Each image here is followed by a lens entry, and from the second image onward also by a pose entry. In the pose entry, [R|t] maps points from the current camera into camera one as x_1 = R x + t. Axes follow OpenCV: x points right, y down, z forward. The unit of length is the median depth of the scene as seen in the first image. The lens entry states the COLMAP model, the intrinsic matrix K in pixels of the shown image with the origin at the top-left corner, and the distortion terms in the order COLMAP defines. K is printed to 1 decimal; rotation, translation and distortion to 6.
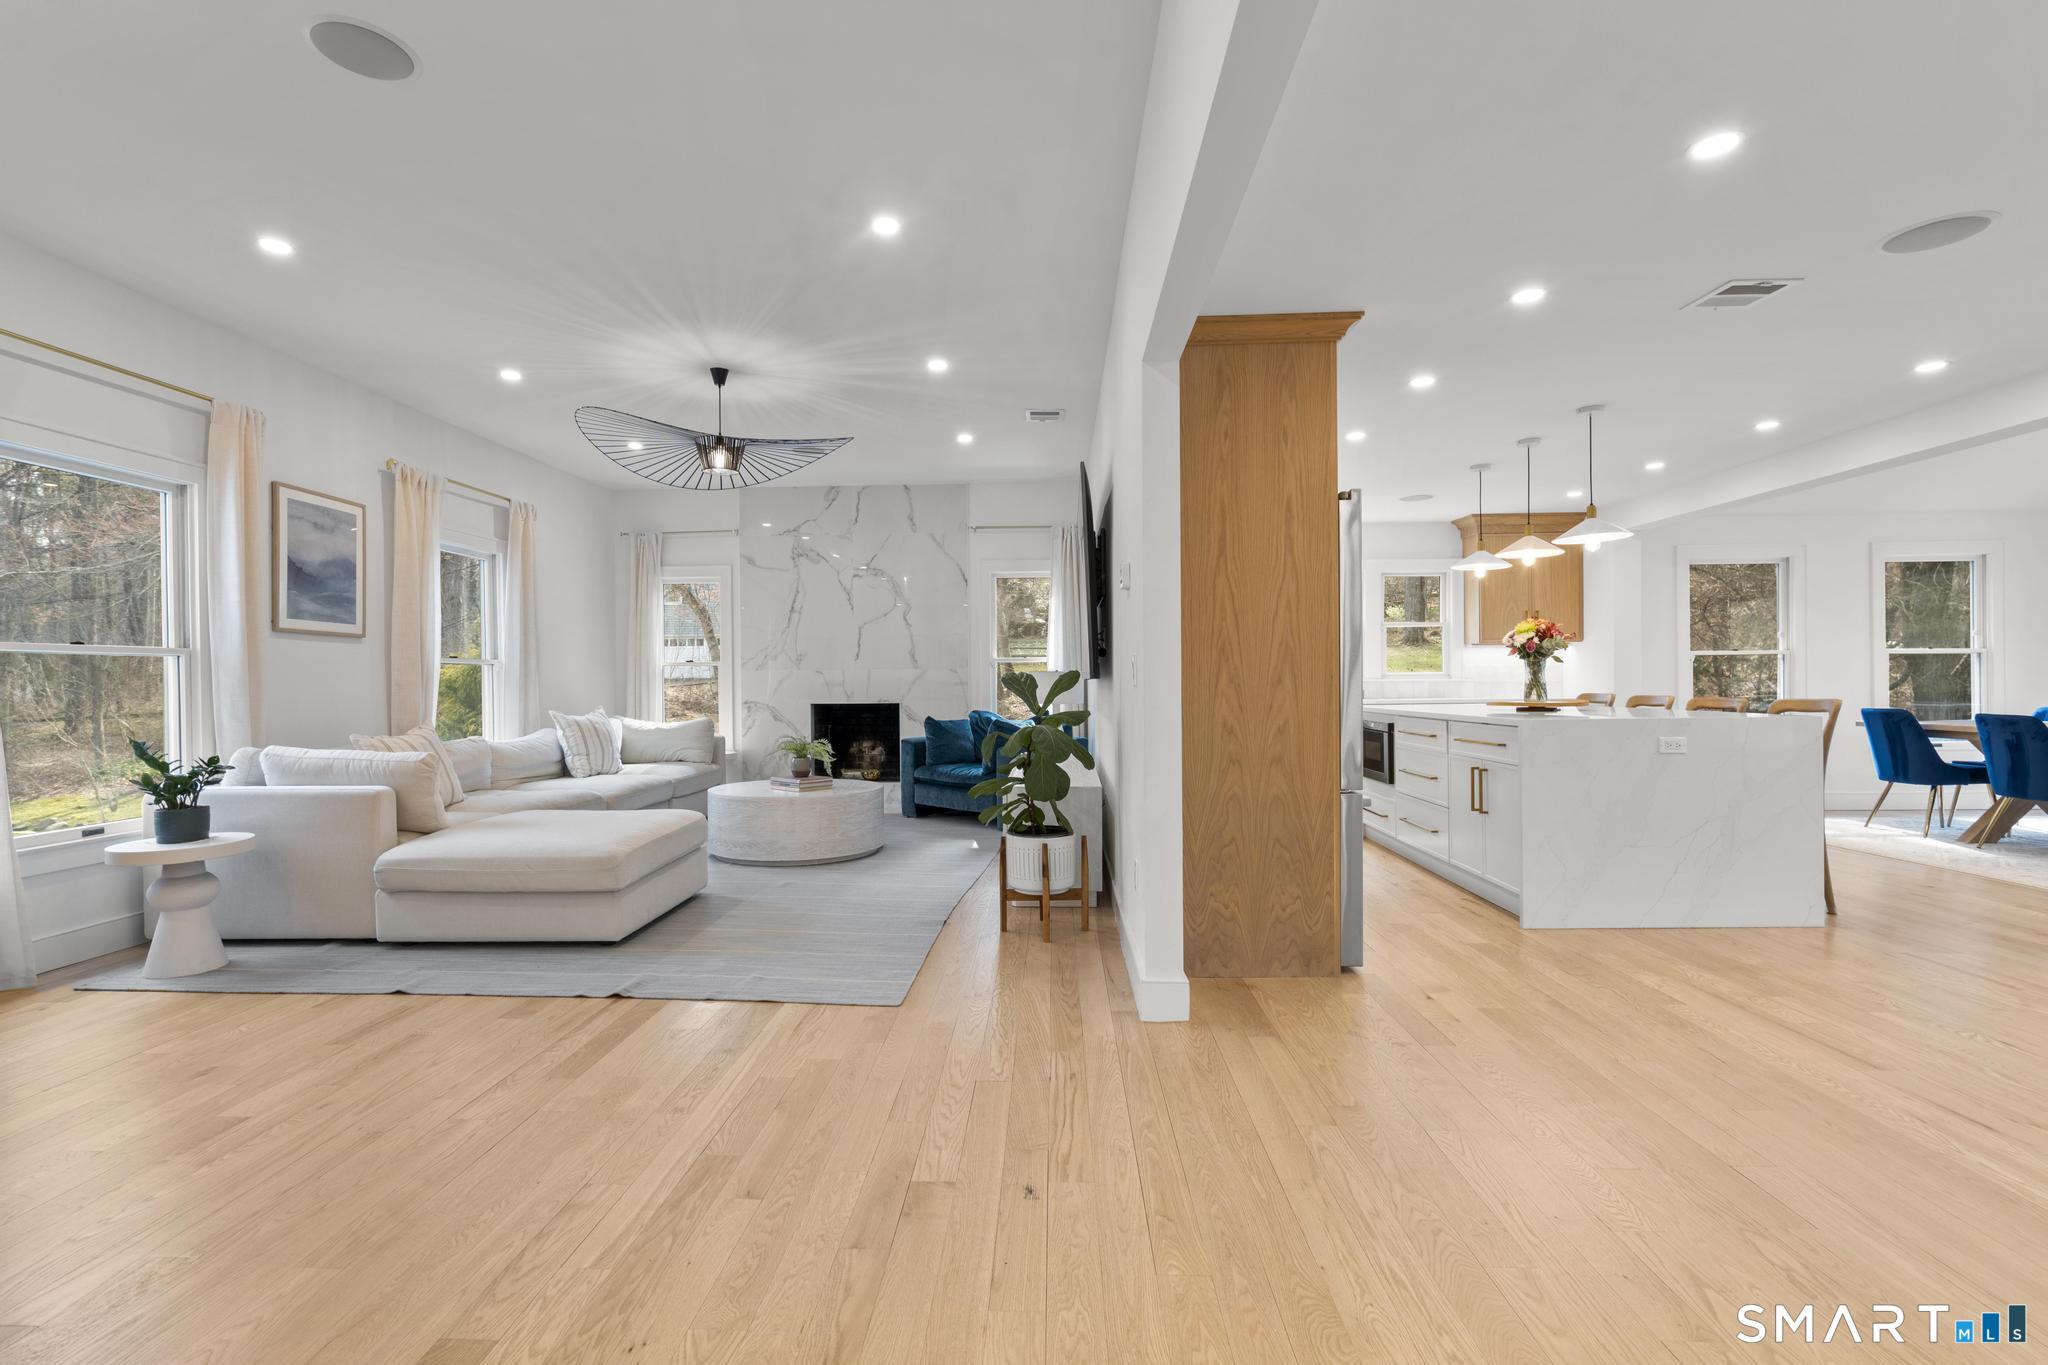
lens RADIAL K [[934.3, 0, 1024.0], [0, 934.3, 682.5], [0, 0, 1]] dist [0.003220, -0.000302]
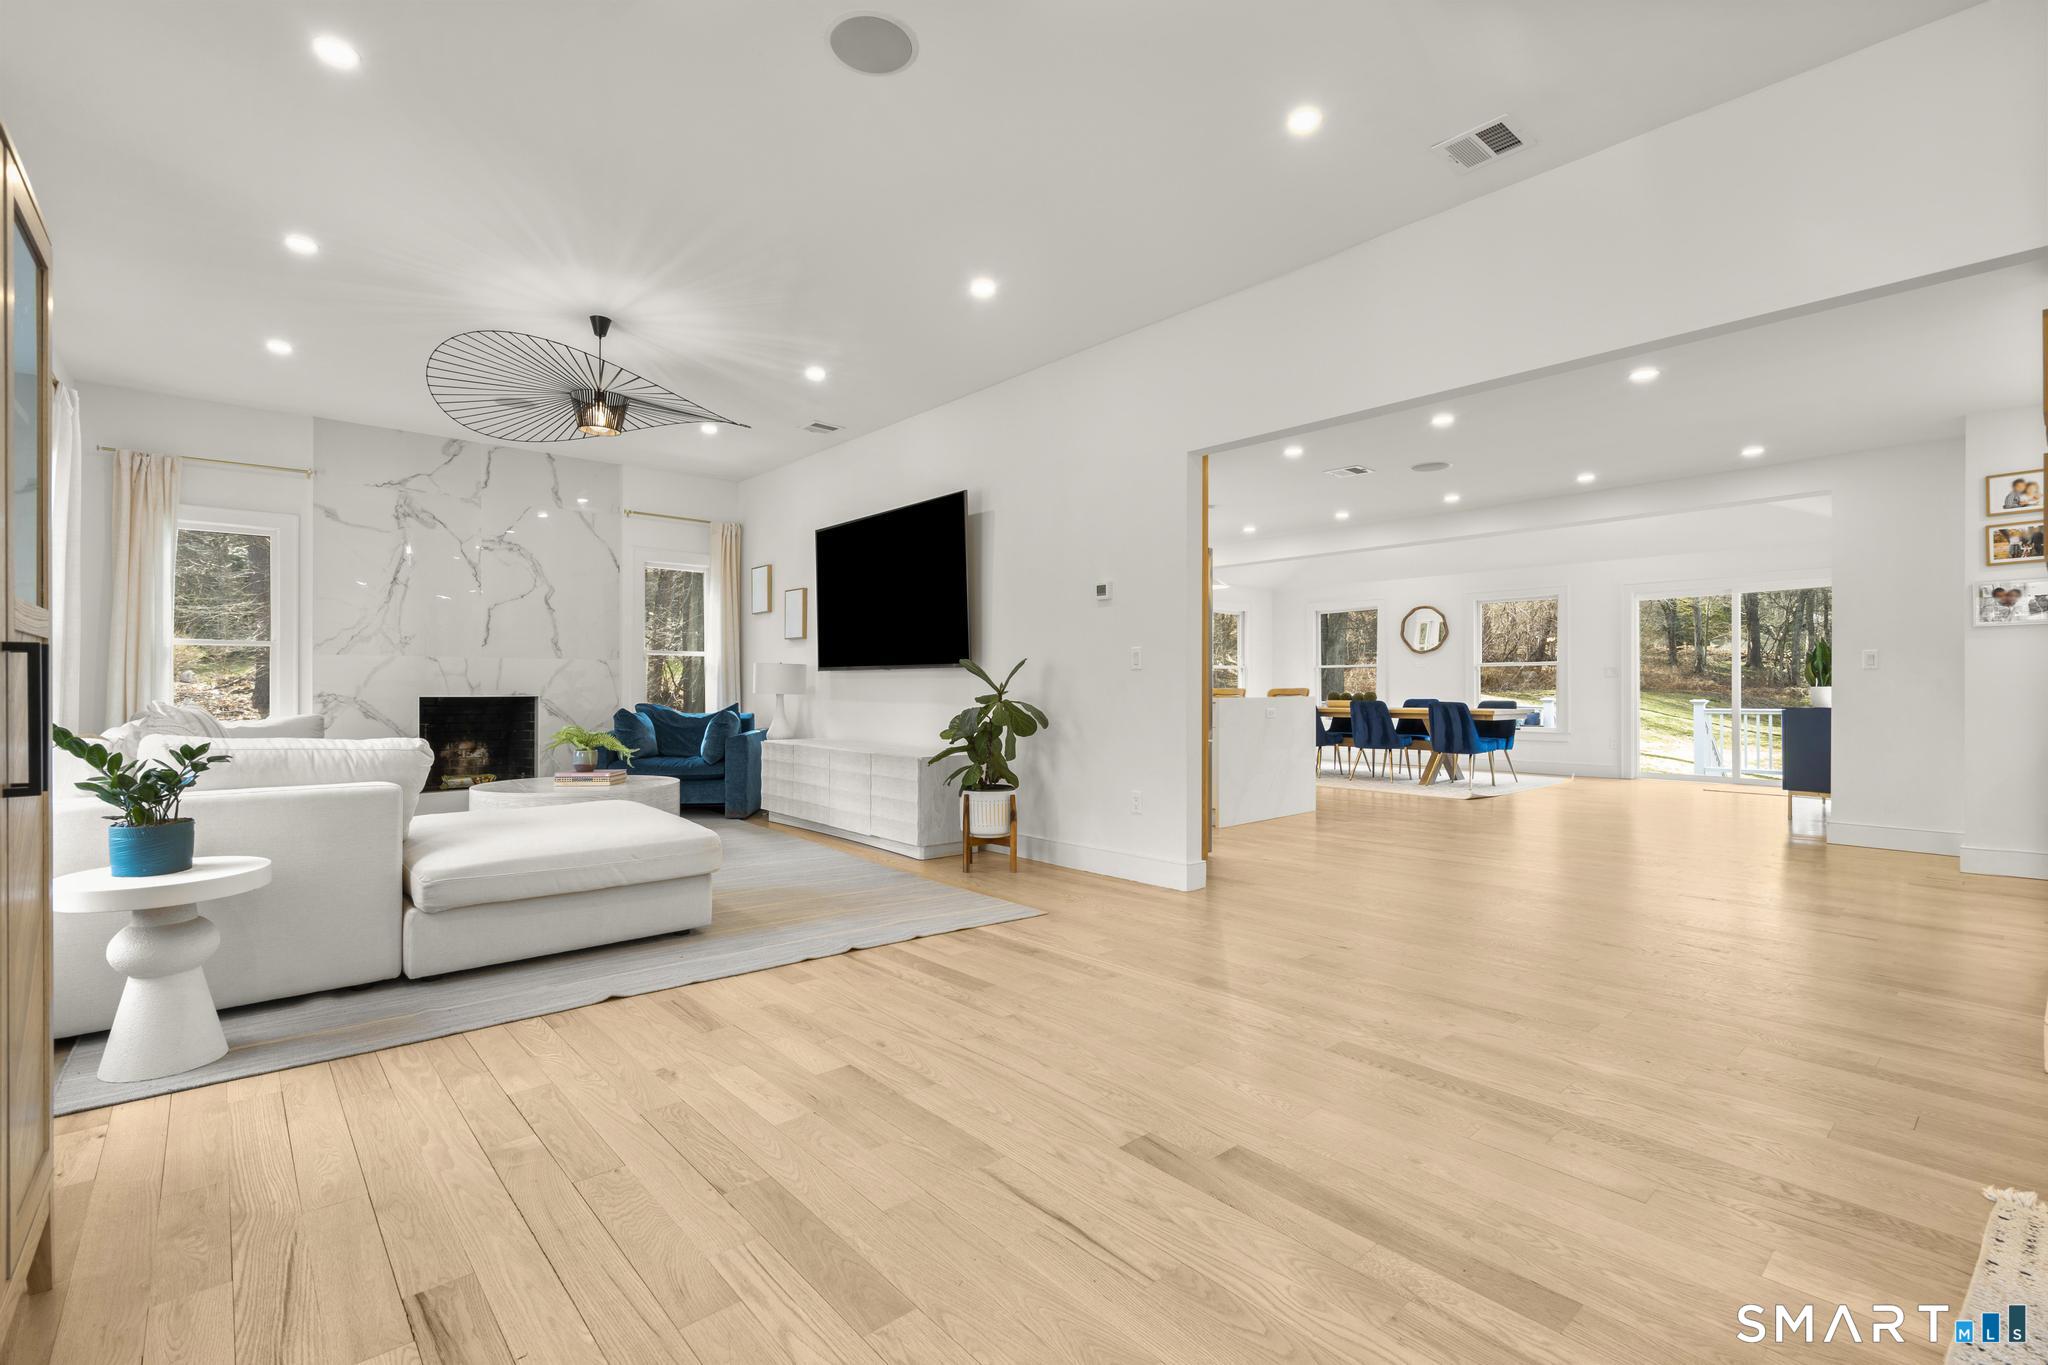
lens RADIAL K [[932.4, 0, 1012.3], [0, 932.4, 693.5], [0, 0, 1]] dist [0.001535, 0.000573]
pose [[0.714795, 0.005805, 0.699310, -0.868949], [-0.005622, 0.999981, -0.002555, 0.037881], [-0.699311, -0.002106, 0.714814, 0.094269]]
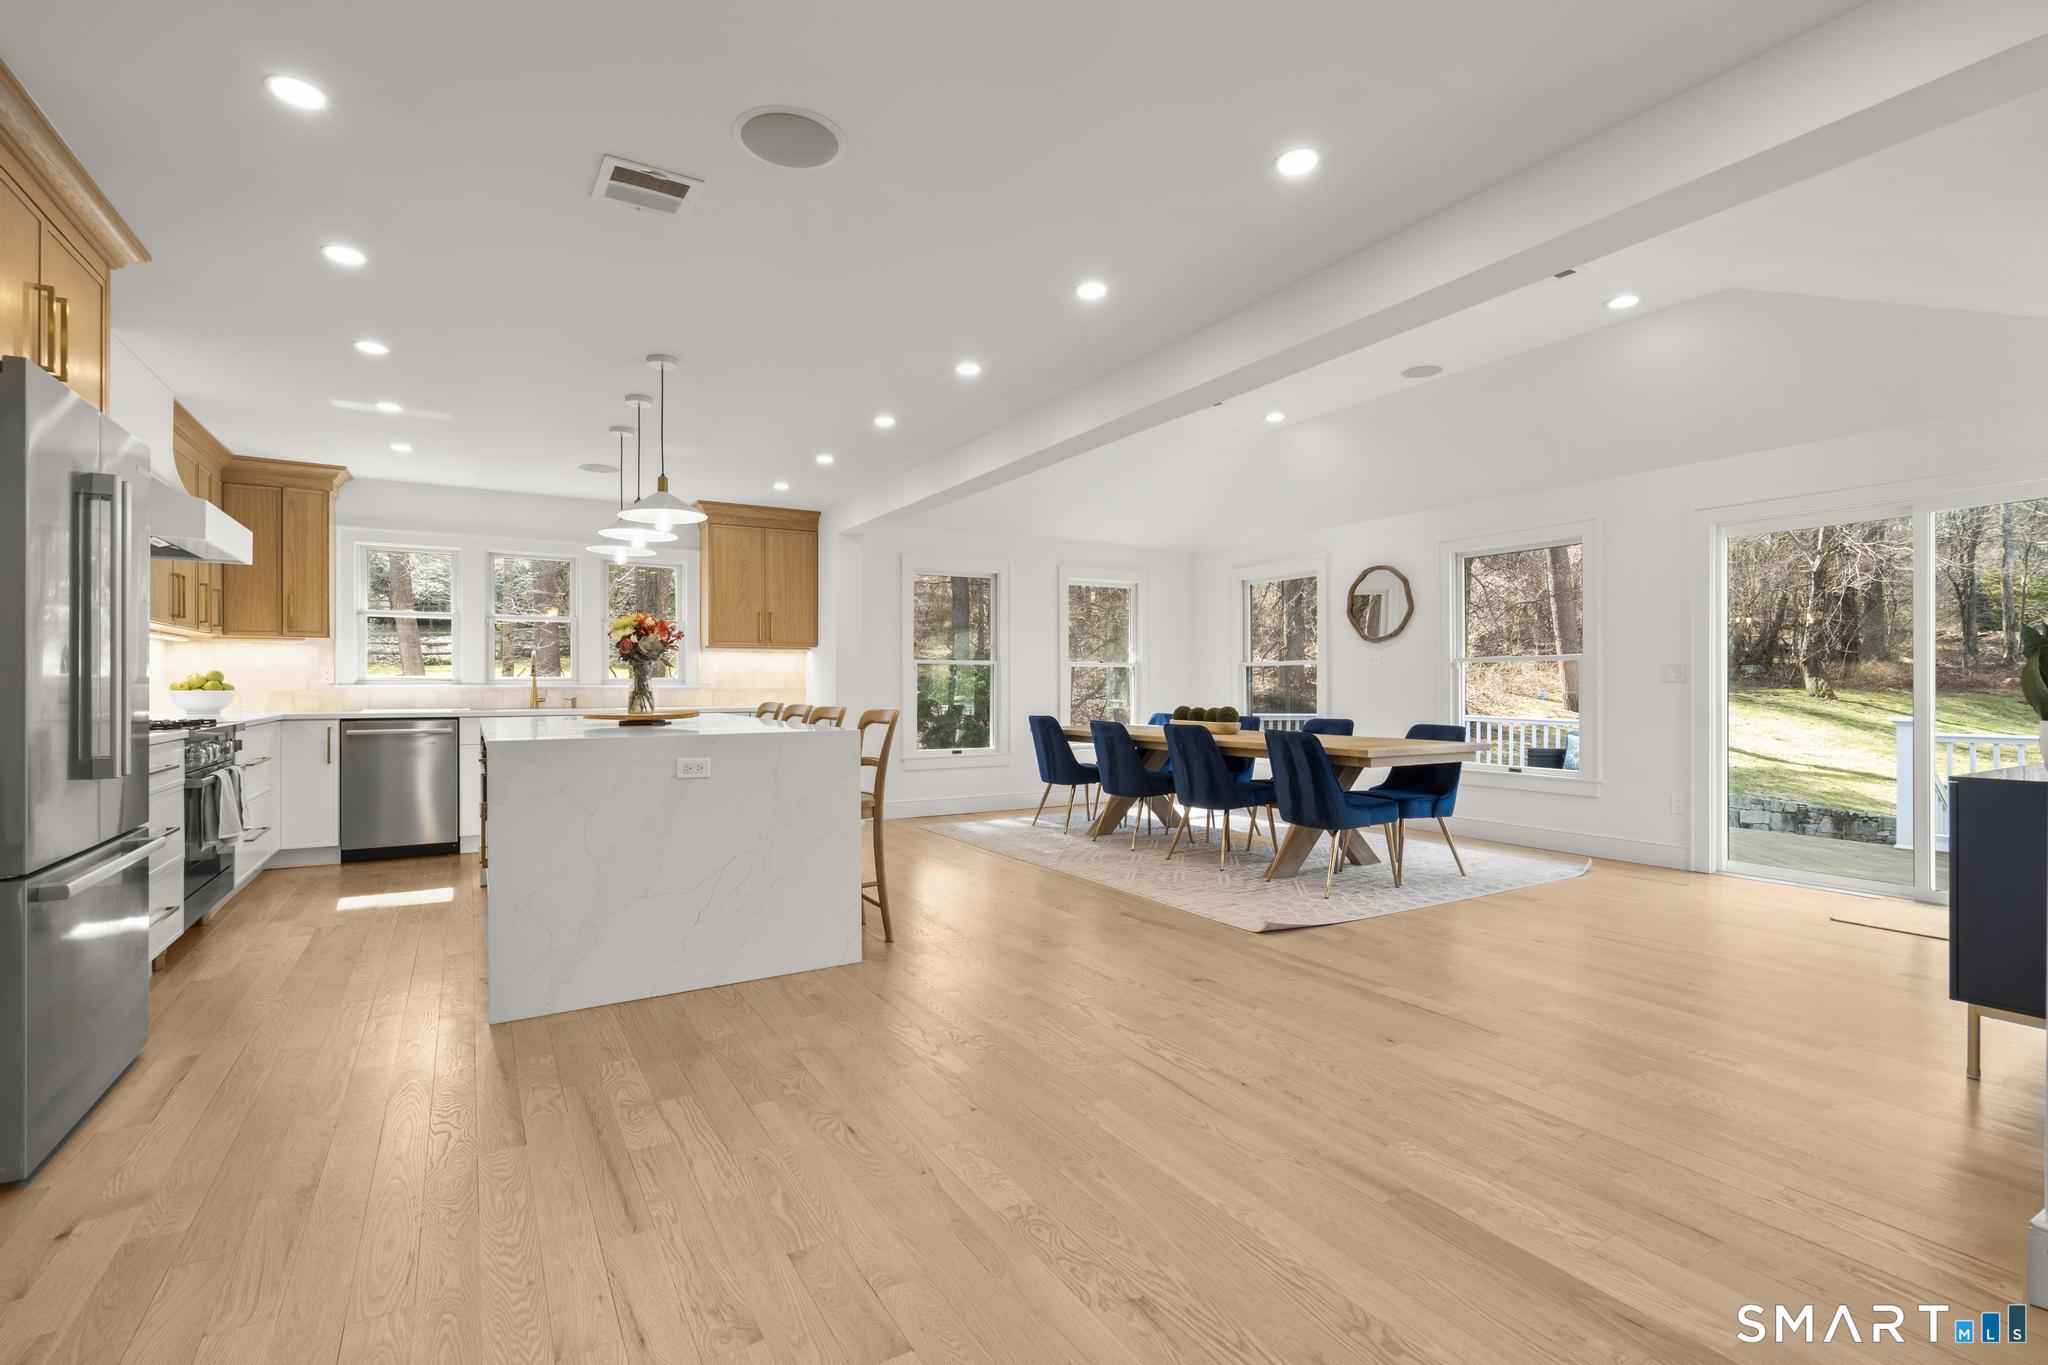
lens RADIAL K [[961.3, 0, 1024.0], [0, 961.3, 682.5], [0, 0, 1]] dist [-0.001594, -0.000482]
pose [[0.831339, 0.010910, 0.555659, 0.463706], [-0.008668, 0.999940, -0.006664, -0.005240], [-0.555698, 0.000723, 0.831384, 0.136001]]
